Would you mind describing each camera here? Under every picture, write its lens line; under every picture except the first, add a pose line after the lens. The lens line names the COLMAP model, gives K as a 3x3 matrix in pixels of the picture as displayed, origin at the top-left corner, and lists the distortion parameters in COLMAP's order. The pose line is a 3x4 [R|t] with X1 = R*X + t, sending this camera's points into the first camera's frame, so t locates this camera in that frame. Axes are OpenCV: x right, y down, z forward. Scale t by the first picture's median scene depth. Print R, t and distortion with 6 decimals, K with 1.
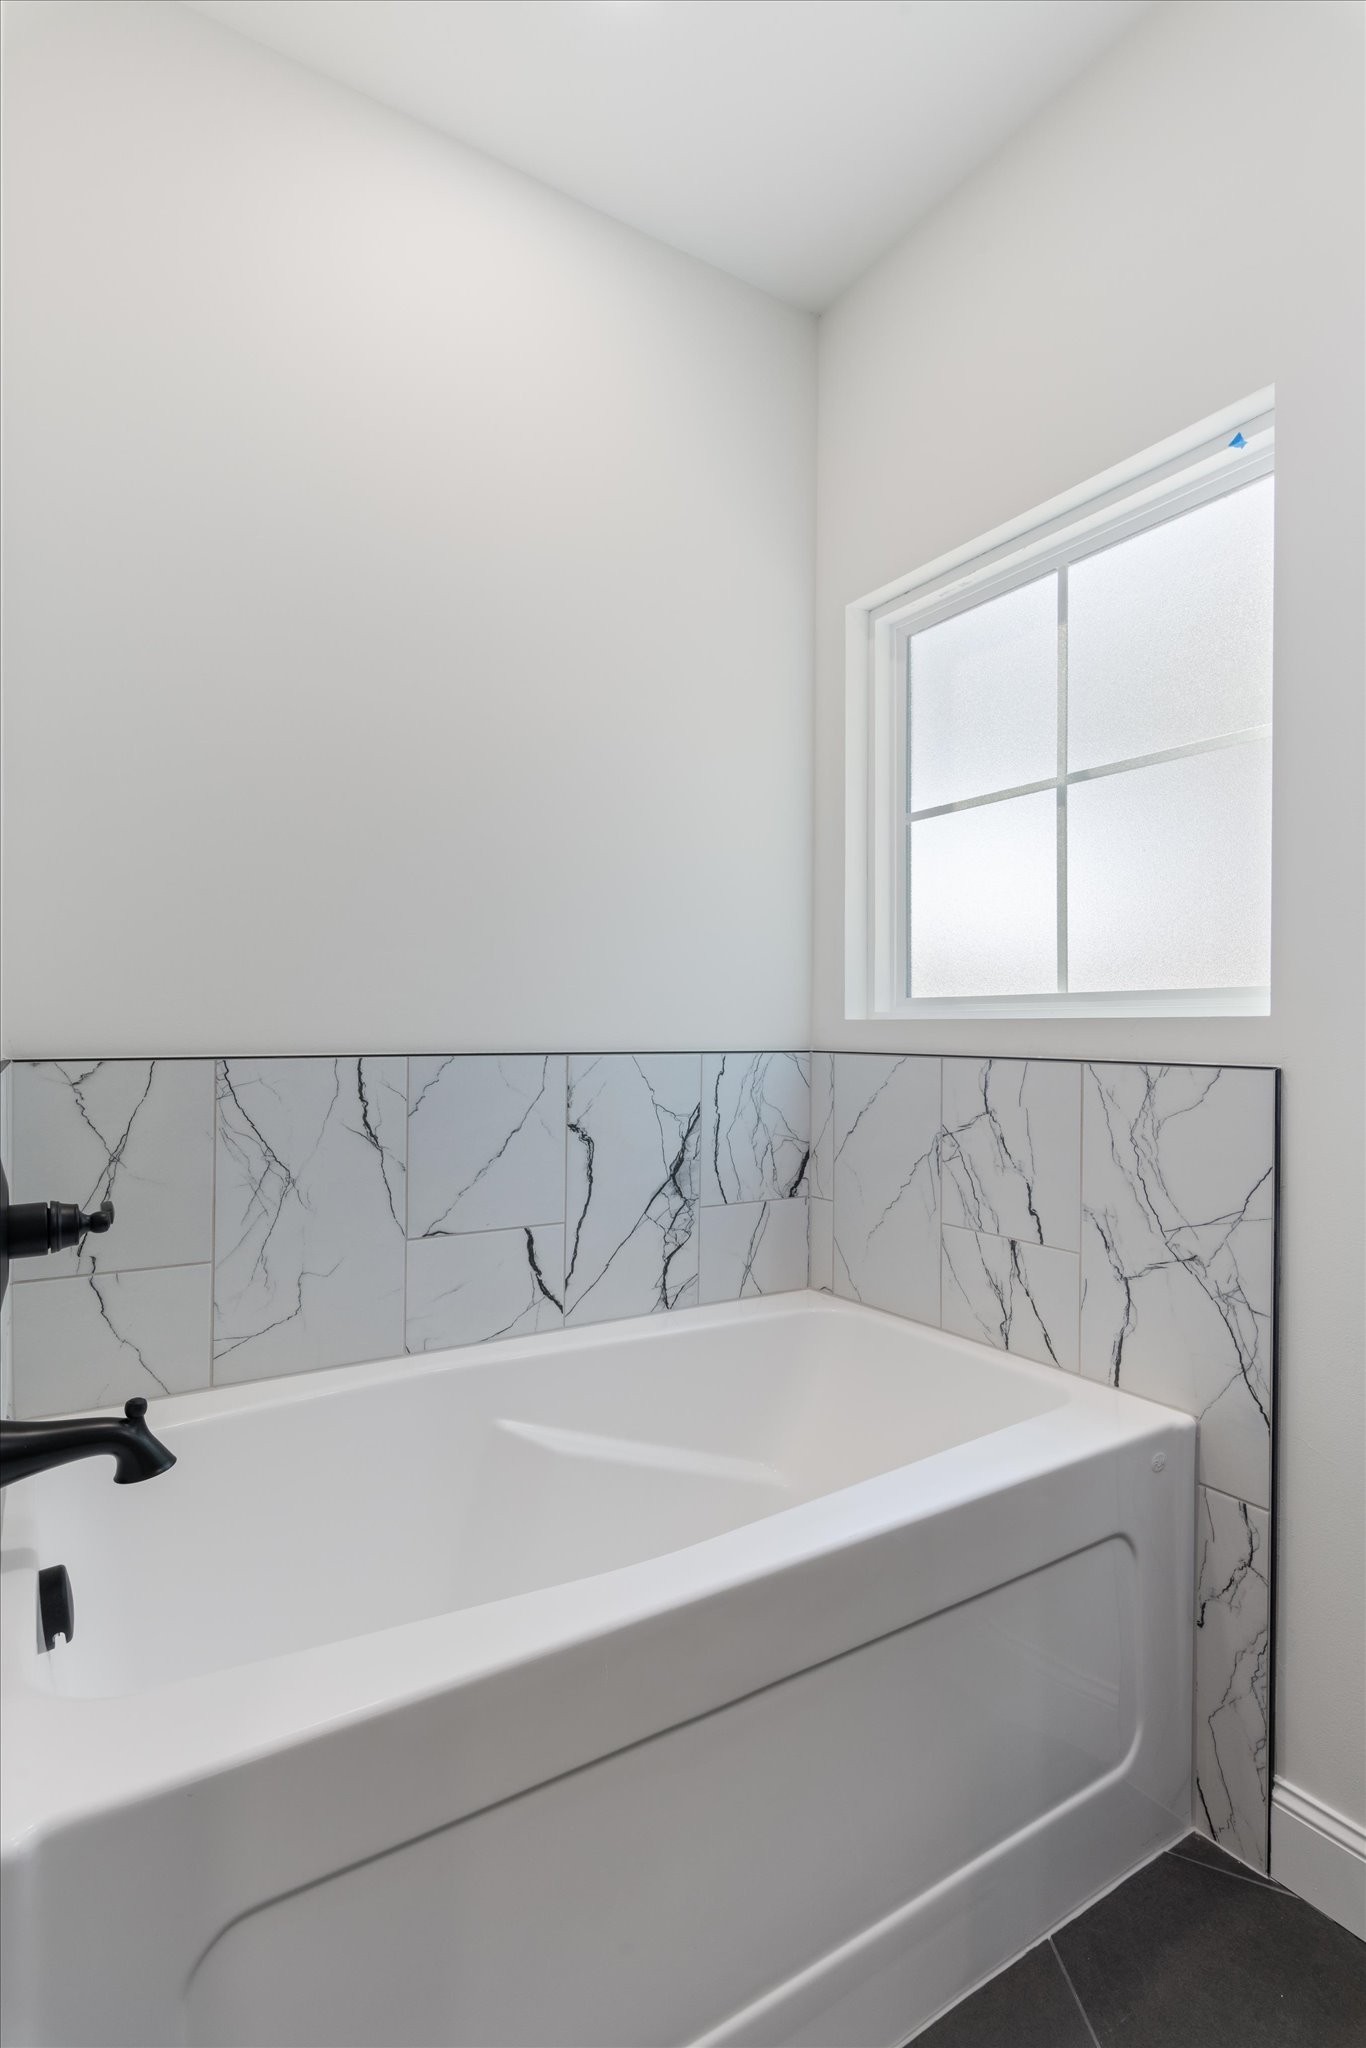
lens RADIAL K [[990.4, 0, 681.6], [0, 990.4, 1048.1], [0, 0, 1]] dist [-0.001436, -0.000184]
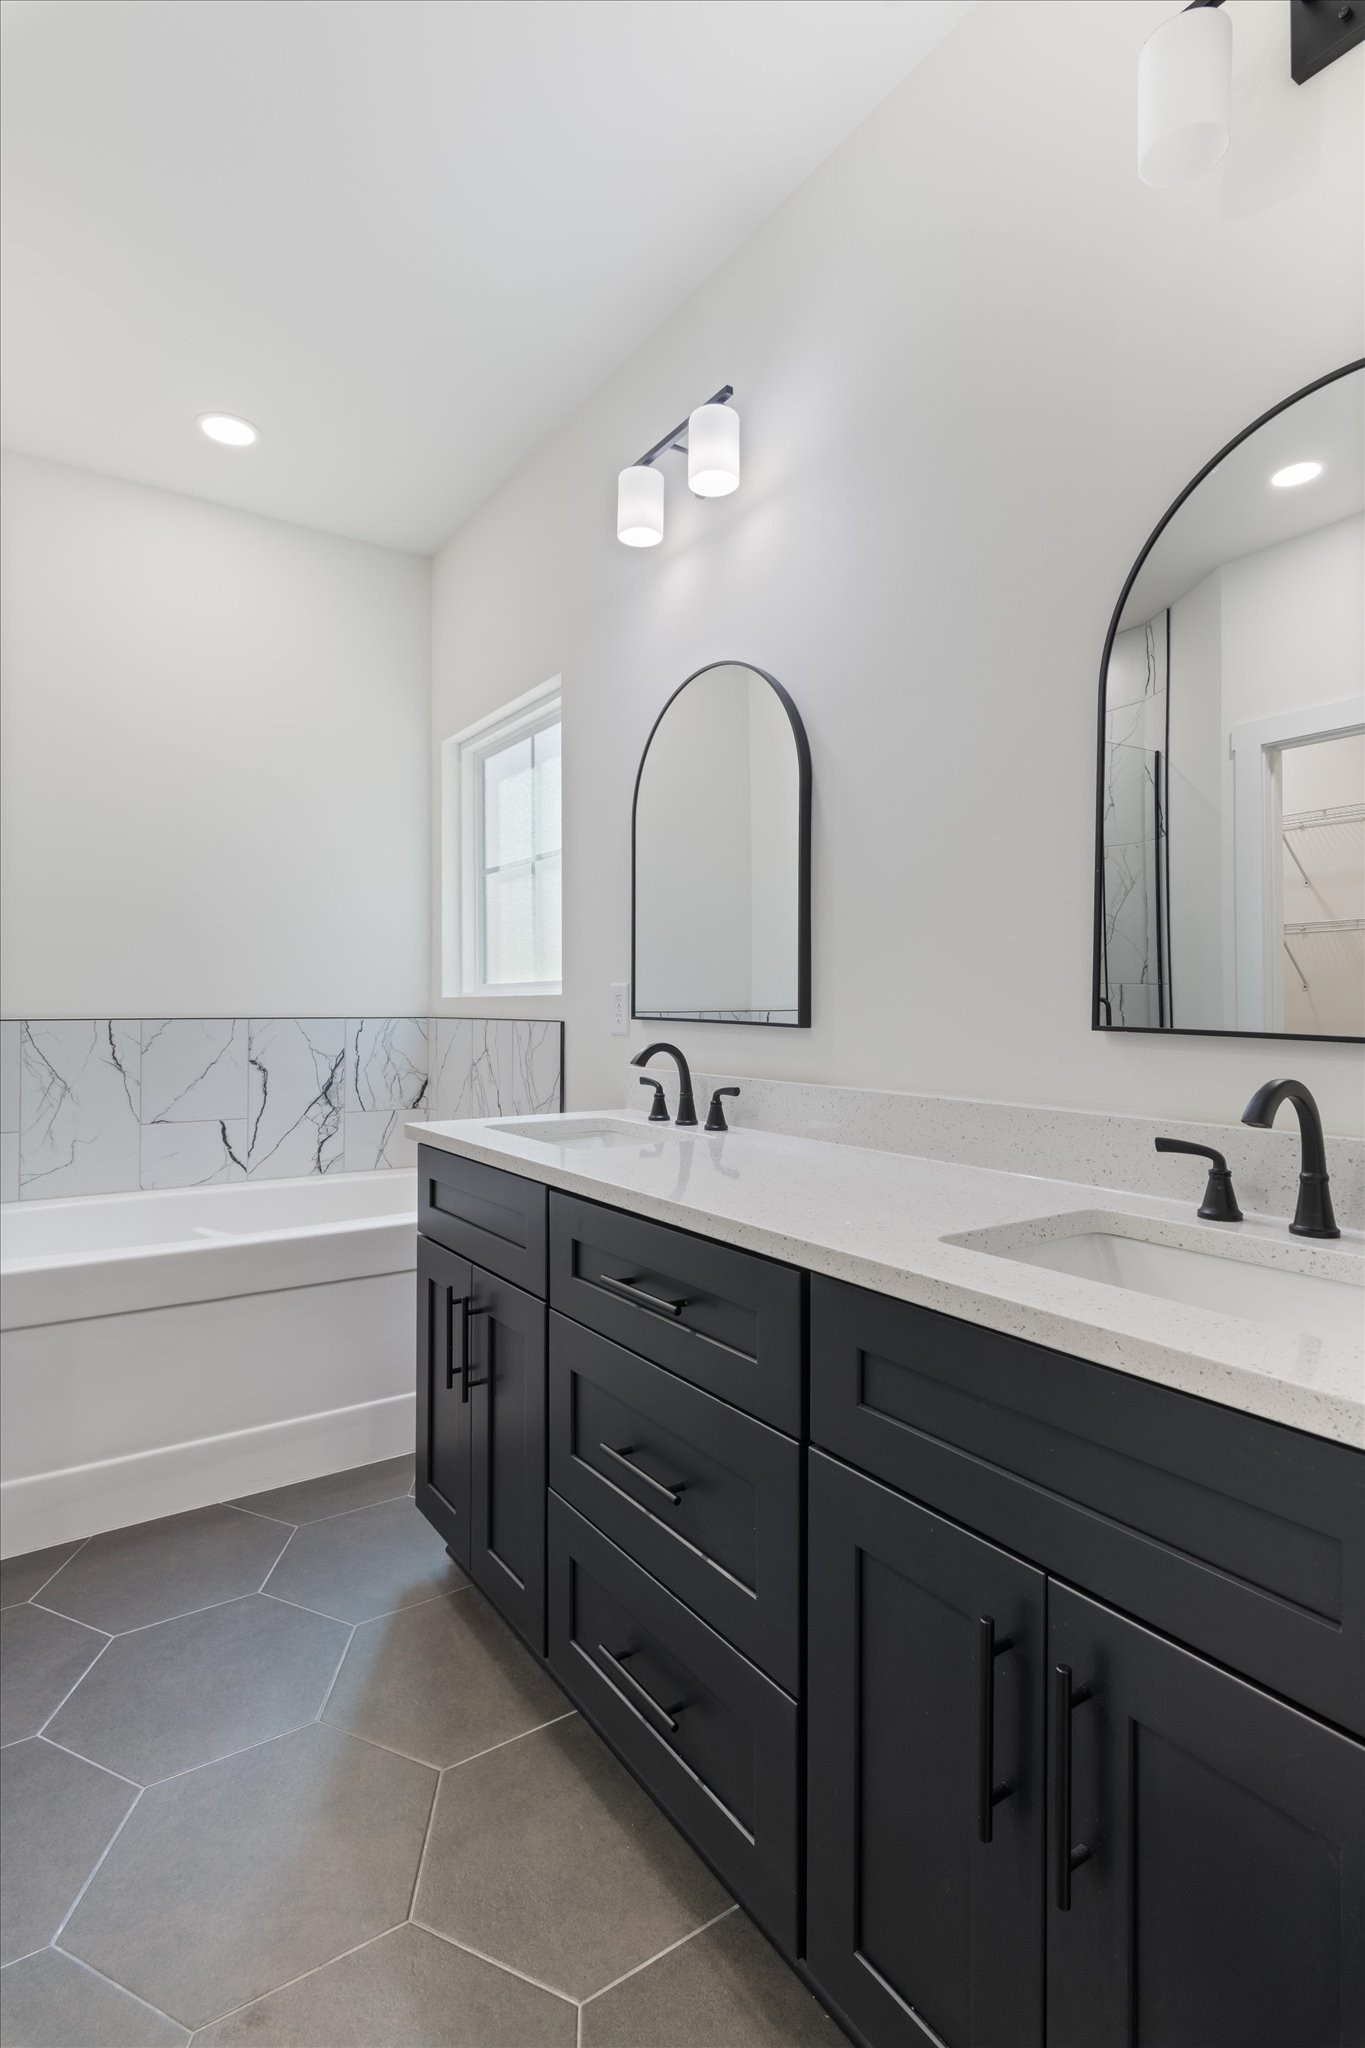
lens RADIAL K [[1002.8, 0, 682.5], [0, 1002.8, 1024.0], [0, 0, 1]] dist [0.001400, 0.000093]
pose [[0.999134, -0.005094, 0.041307, 0.523760], [0.005188, 0.999984, -0.002159, 0.021521], [-0.041296, 0.002372, 0.999144, -0.700261]]
